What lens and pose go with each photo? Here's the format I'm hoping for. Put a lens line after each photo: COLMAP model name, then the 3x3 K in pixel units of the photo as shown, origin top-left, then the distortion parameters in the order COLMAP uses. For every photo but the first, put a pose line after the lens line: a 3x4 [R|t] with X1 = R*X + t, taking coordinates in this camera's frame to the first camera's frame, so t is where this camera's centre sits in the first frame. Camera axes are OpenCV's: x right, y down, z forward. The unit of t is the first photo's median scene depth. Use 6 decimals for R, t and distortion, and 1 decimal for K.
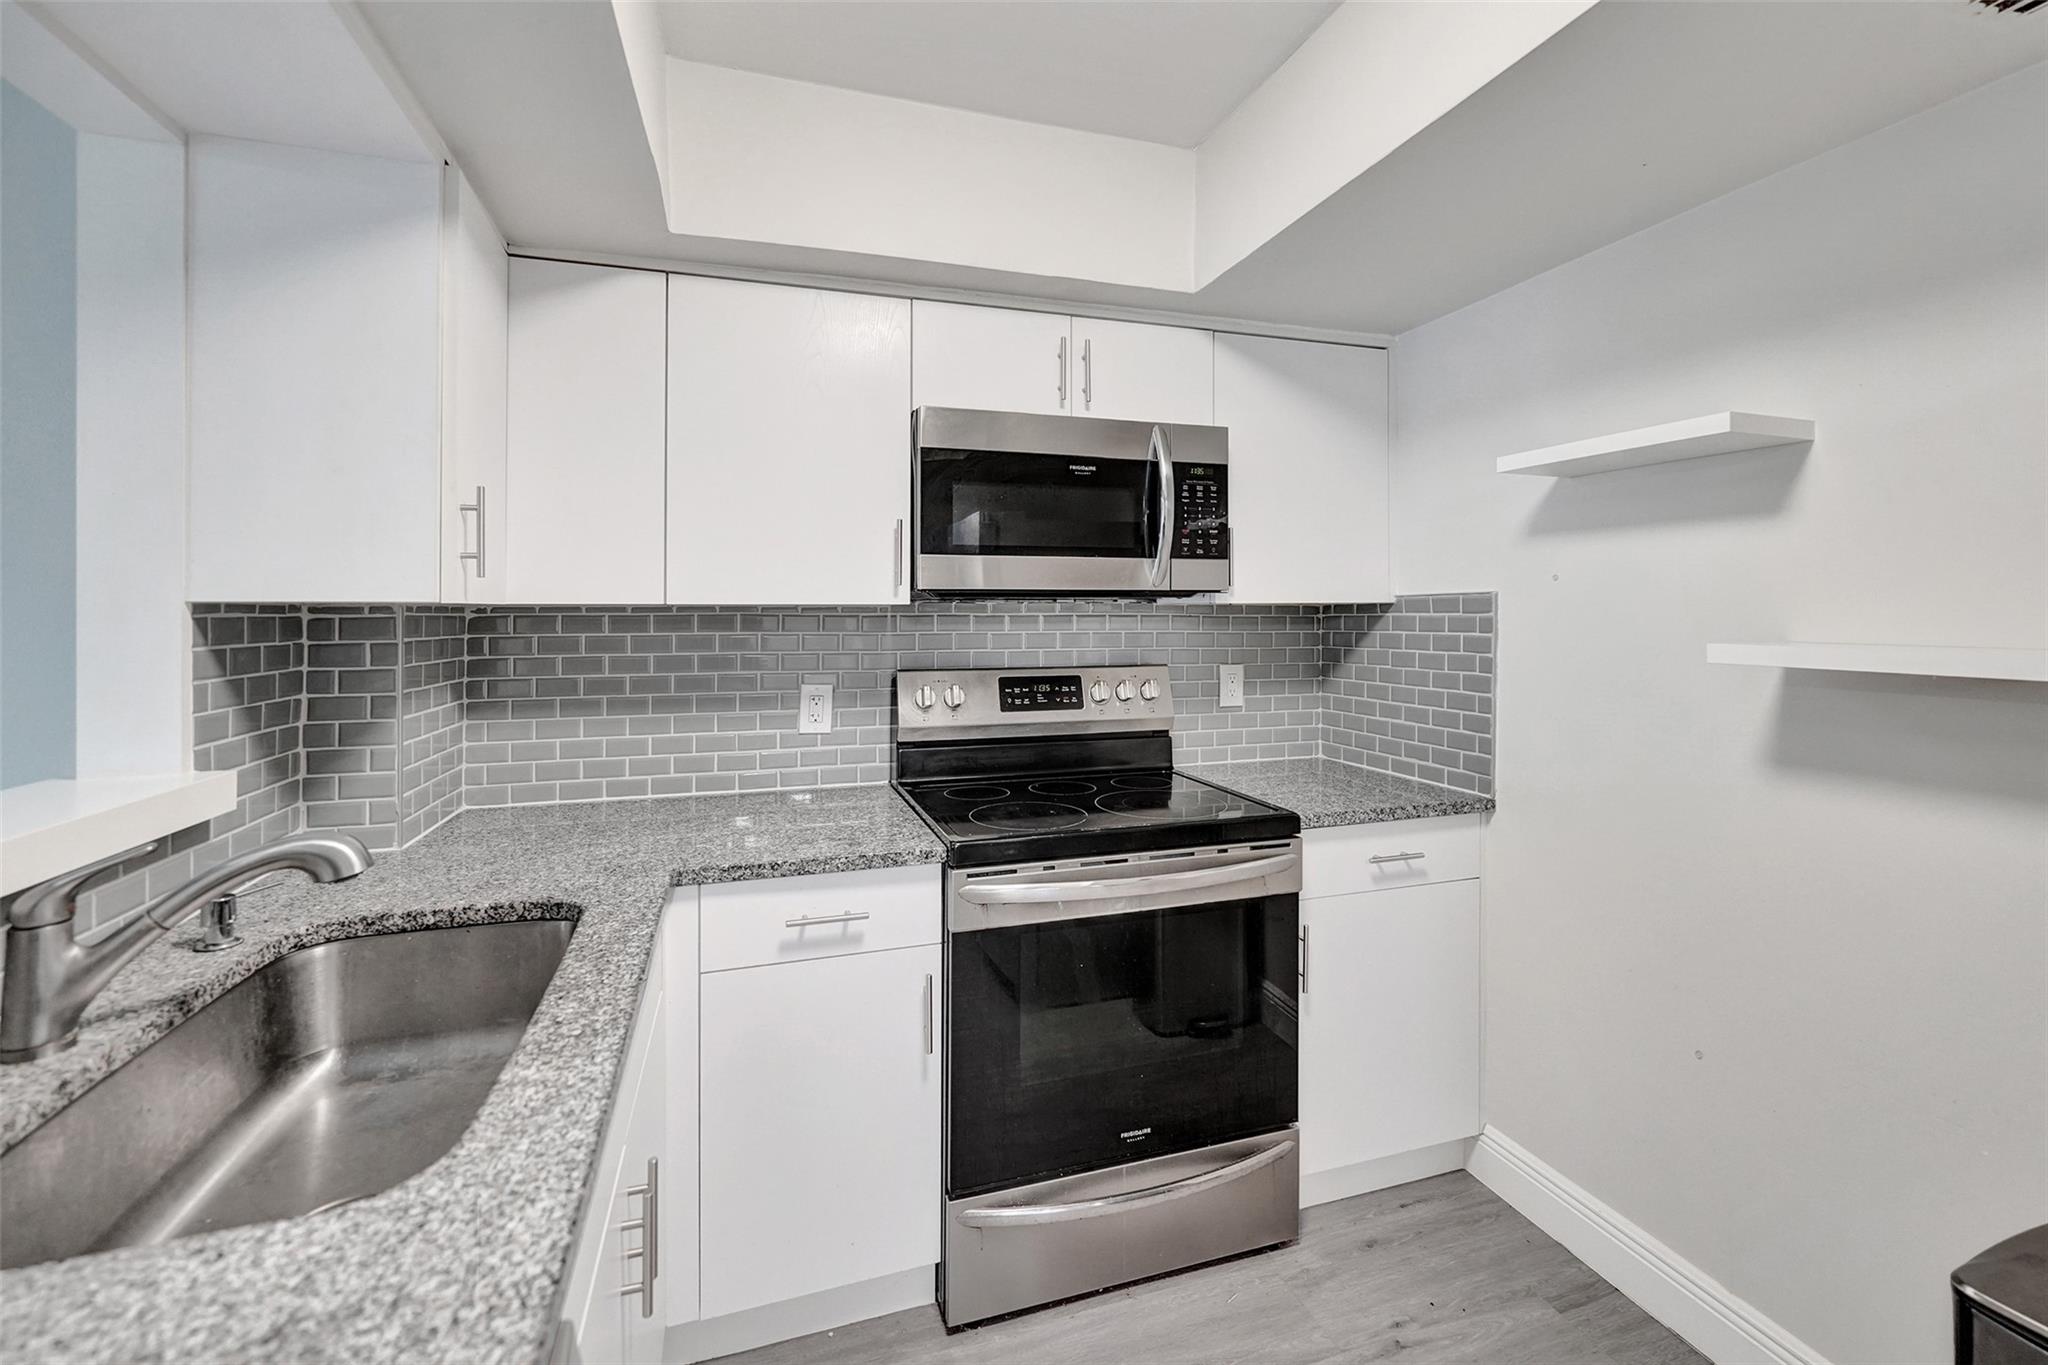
lens RADIAL K [[855.5, 0, 1006.7], [0, 855.5, 603.9], [0, 0, 1]] dist [-0.011427, 0.002074]
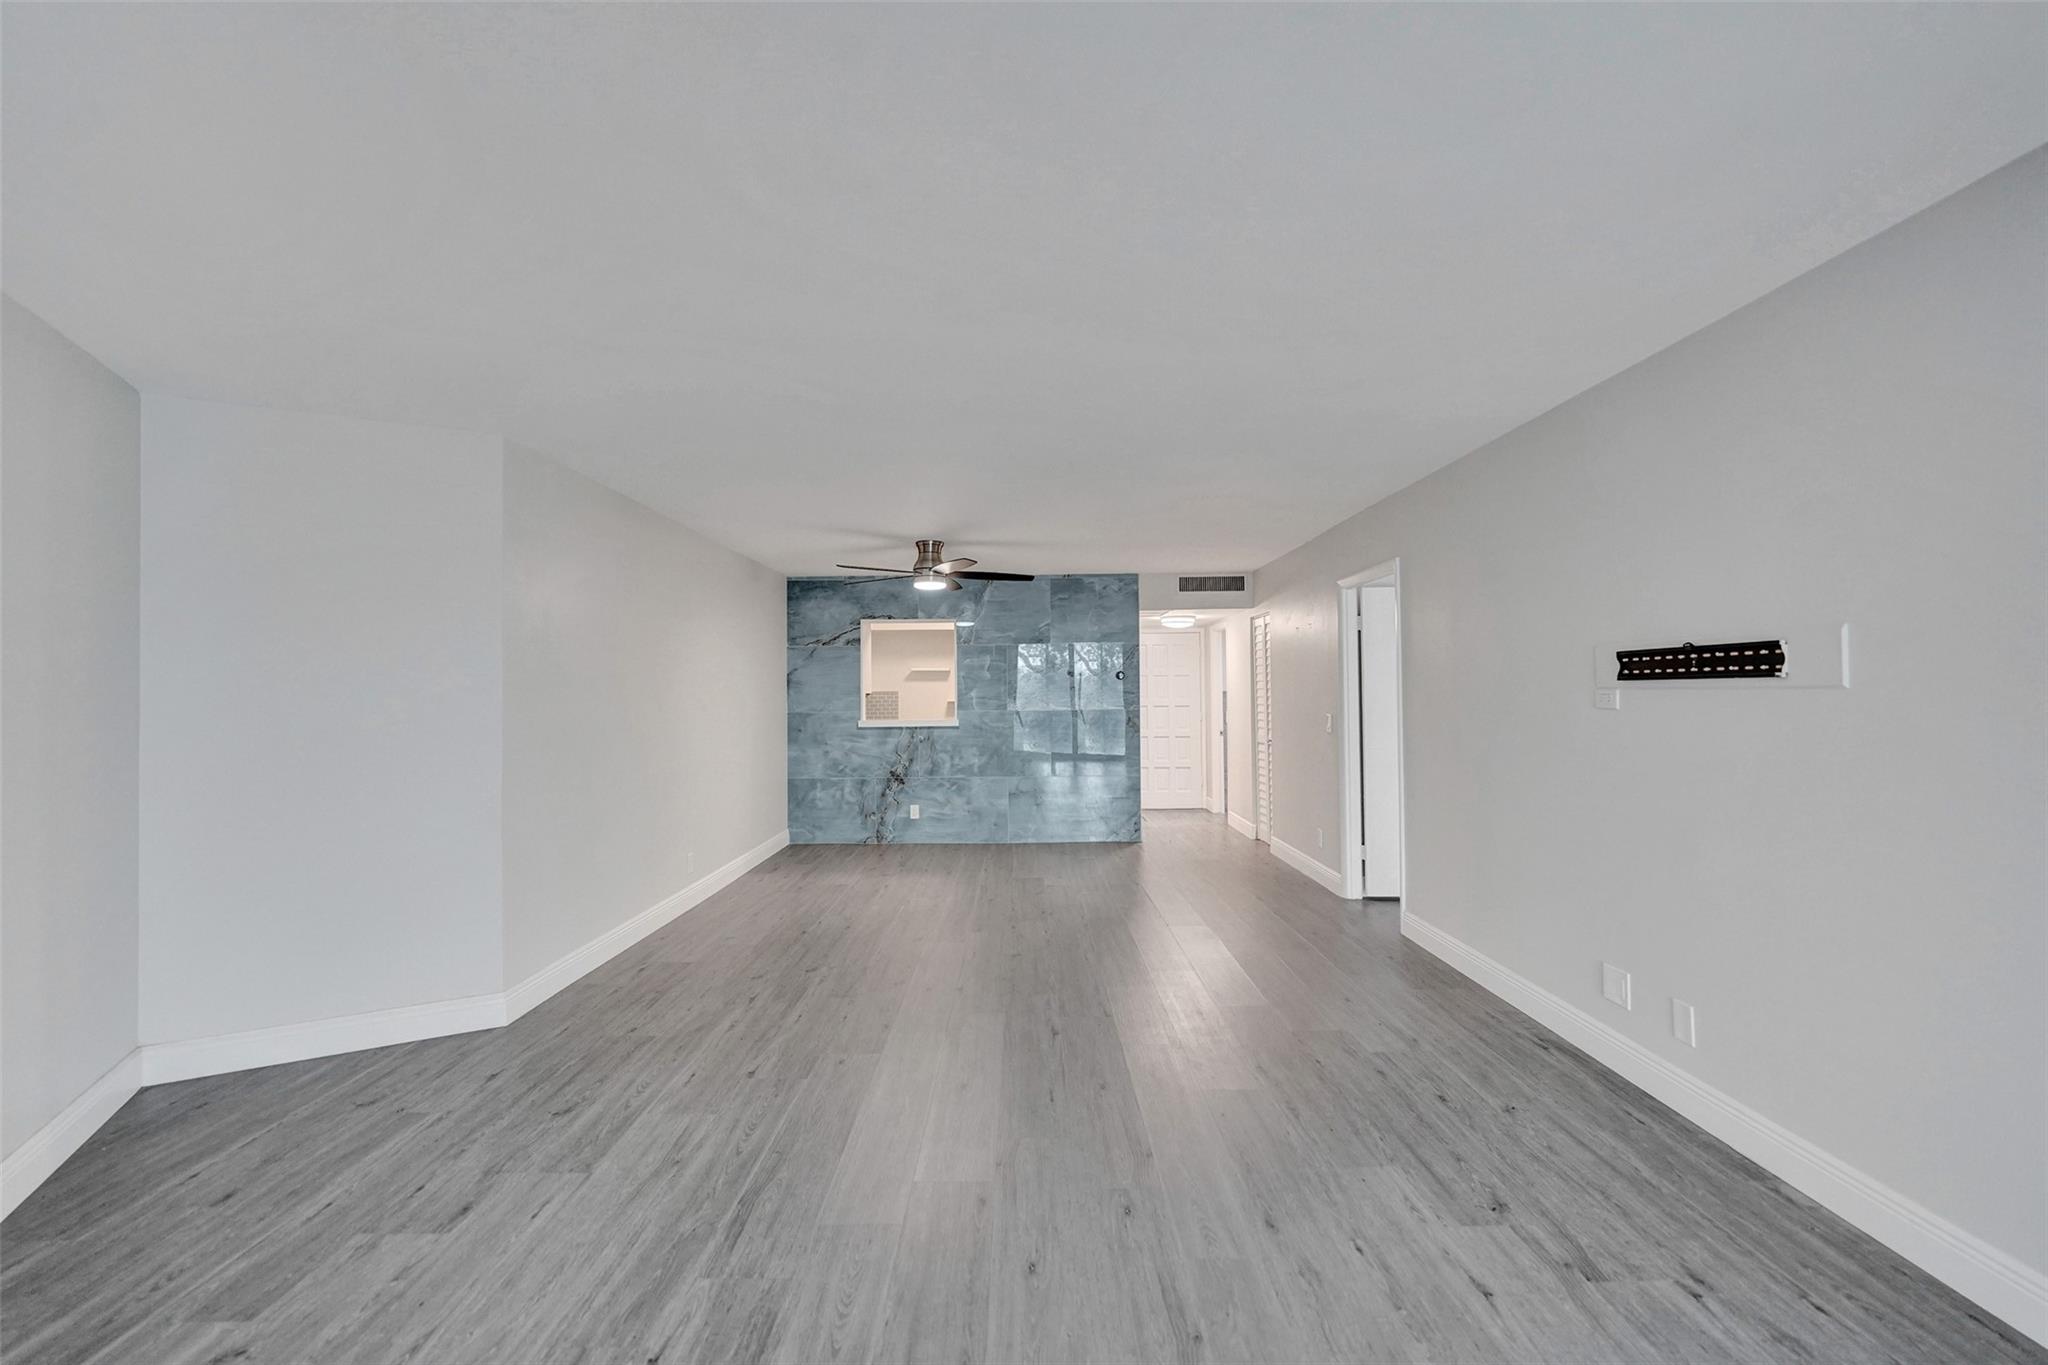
lens RADIAL K [[825.8, 0, 1010.9], [0, 825.8, 676.9], [0, 0, 1]] dist [-0.004124, 0.000536]
pose [[0.308505, 0.020585, 0.951000, -4.024177], [-0.004330, 0.999786, -0.020236, 0.000025], [-0.951213, 0.002125, 0.308528, -1.216569]]
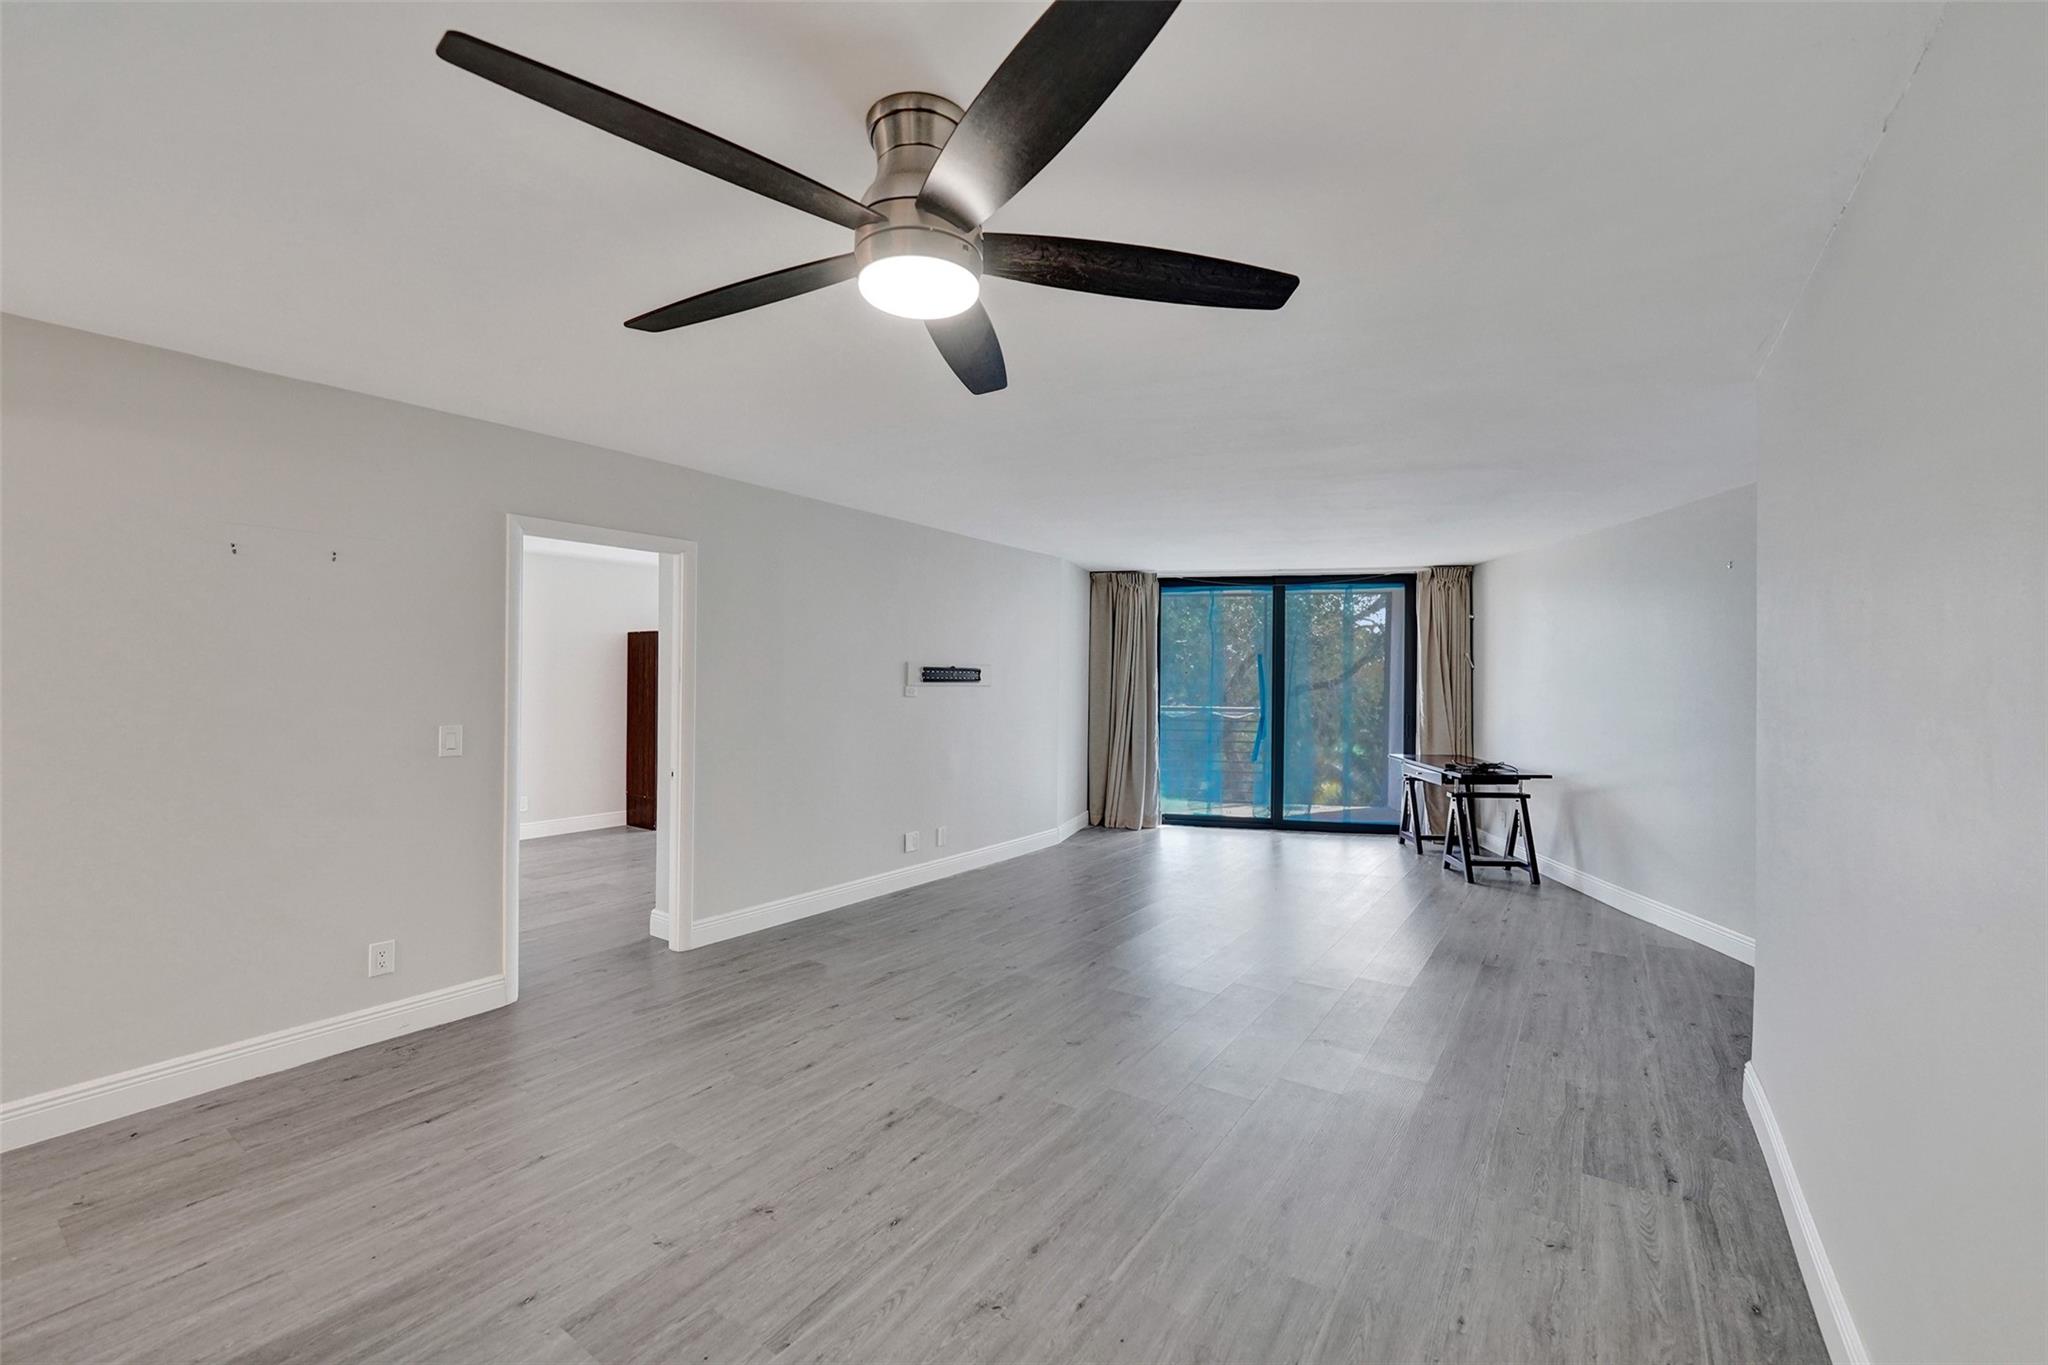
lens RADIAL K [[855.5, 0, 1018.2], [0, 855.5, 689.7], [0, 0, 1]] dist [-0.011427, 0.002074]
pose [[-0.788667, 0.003238, -0.614812, -0.862678], [0.000056, 0.999987, 0.005193, -0.014512], [0.614821, 0.004061, -0.788656, 0.671480]]
